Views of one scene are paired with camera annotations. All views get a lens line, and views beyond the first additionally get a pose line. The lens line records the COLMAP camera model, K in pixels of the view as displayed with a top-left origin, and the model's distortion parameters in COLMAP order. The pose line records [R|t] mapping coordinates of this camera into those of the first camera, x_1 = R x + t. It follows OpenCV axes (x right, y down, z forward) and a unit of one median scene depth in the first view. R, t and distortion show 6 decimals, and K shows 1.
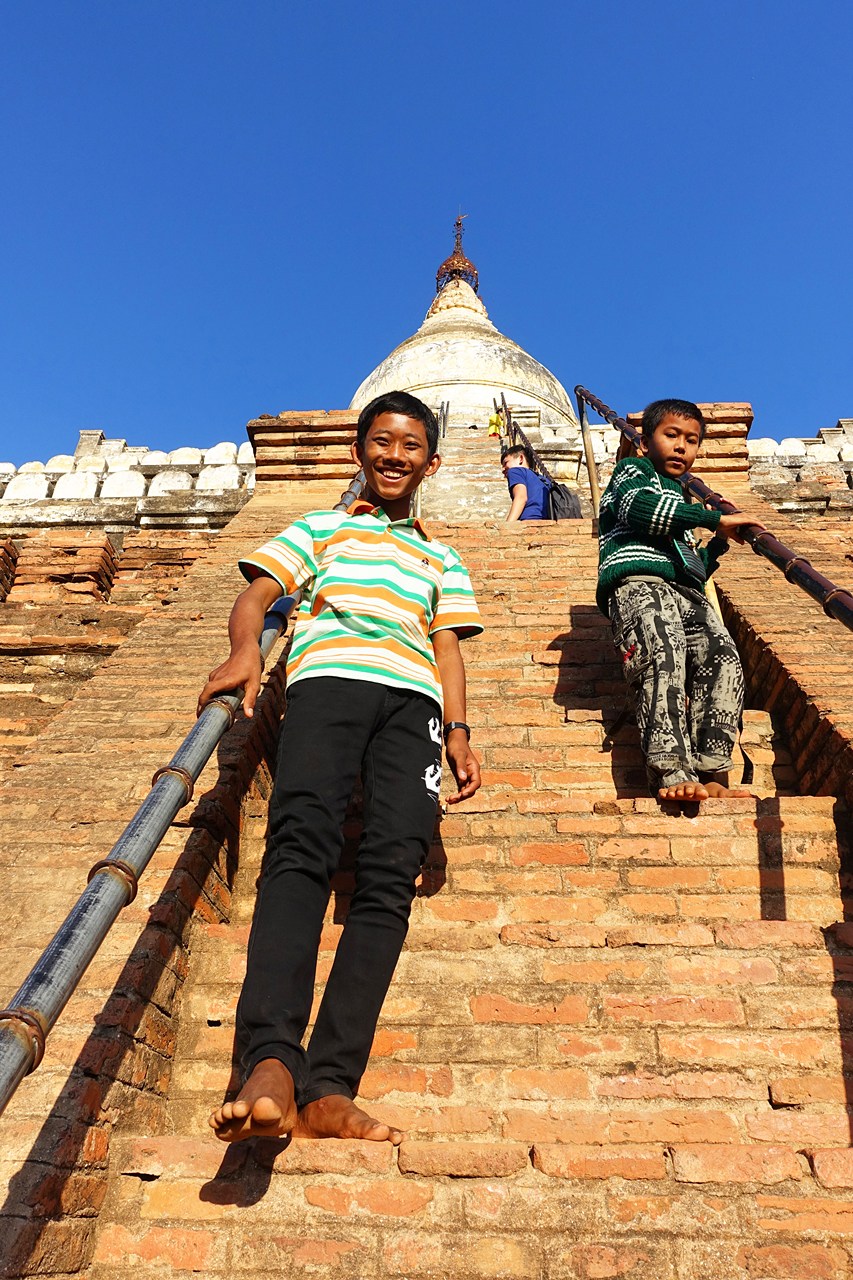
lens RADIAL K [[897.6, 0, 424.9], [0, 897.6, 639.5], [0, 0, 1]] dist [0.013913, -0.008737]
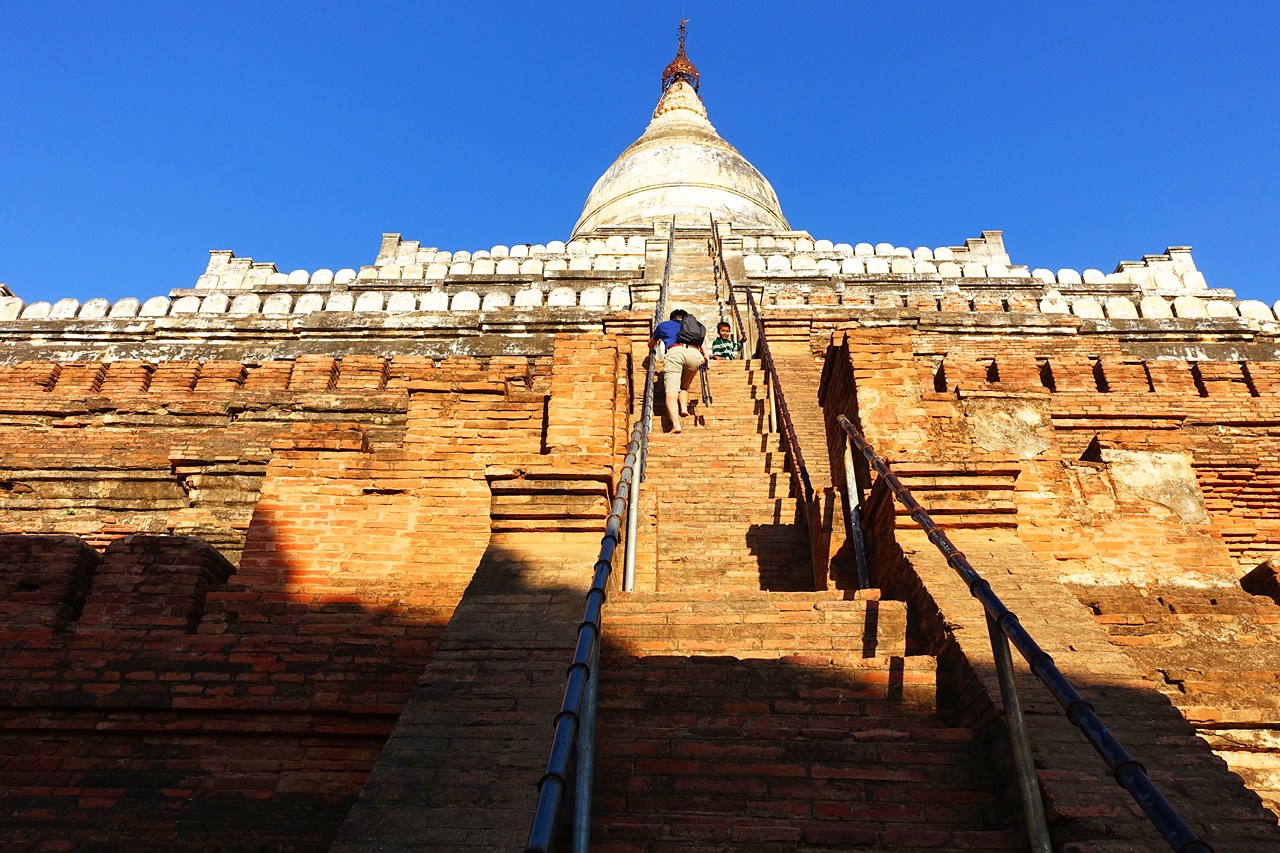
lens RADIAL K [[897.6, 0, 639.8], [0, 897.6, 427.3], [0, 0, 1]] dist [0.013913, -0.008737]
pose [[0.999952, 0.009708, -0.001235, -0.031849], [-0.009661, 0.999401, 0.033230, -0.010591], [0.001557, -0.033217, 0.999447, -0.479143]]
